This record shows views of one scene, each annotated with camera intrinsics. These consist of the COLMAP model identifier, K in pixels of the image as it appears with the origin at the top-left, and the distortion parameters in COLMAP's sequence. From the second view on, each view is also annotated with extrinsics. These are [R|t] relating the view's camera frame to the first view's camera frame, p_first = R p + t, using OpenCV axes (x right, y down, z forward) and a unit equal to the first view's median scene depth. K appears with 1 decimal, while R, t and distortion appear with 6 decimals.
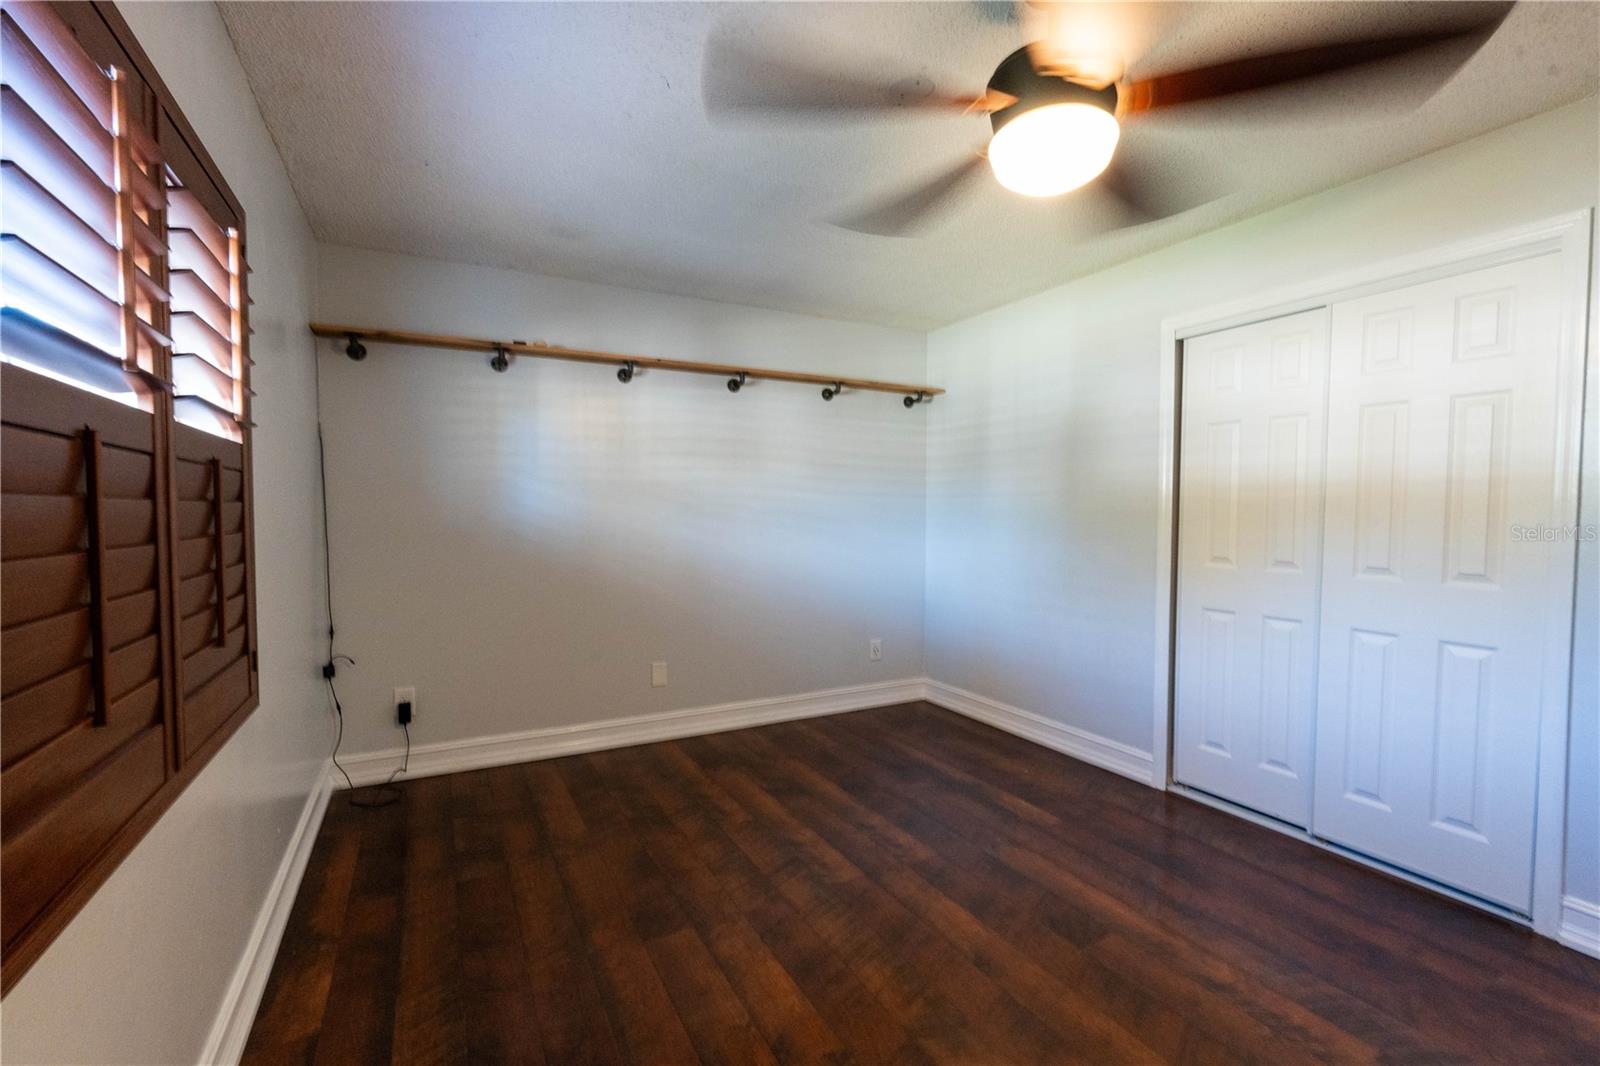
lens RADIAL K [[709.2, 0, 794.2], [0, 709.2, 533.2], [0, 0, 1]] dist [-0.004337, 0.002053]
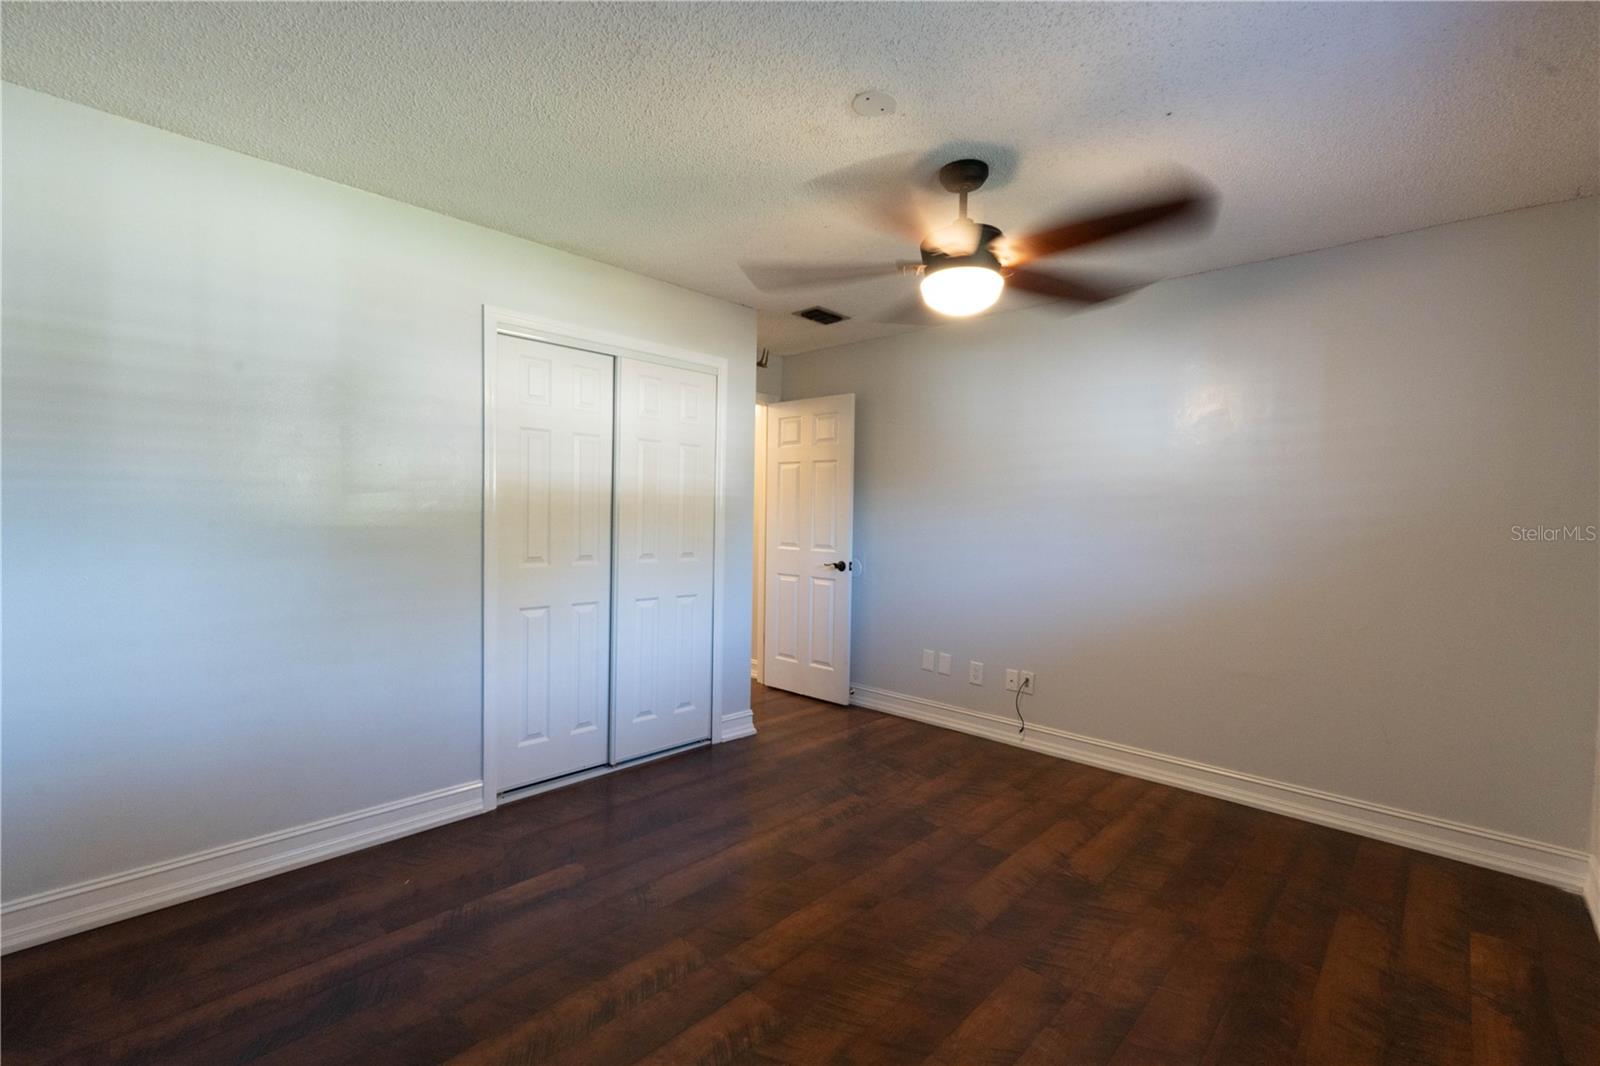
lens RADIAL K [[709.2, 0, 793.4], [0, 709.2, 535.6], [0, 0, 1]] dist [-0.004337, 0.002053]
pose [[-0.336715, -0.039436, 0.940780, -0.592283], [0.011148, 0.998886, 0.045862, -0.048280], [-0.941540, 0.025930, -0.335901, 1.135485]]
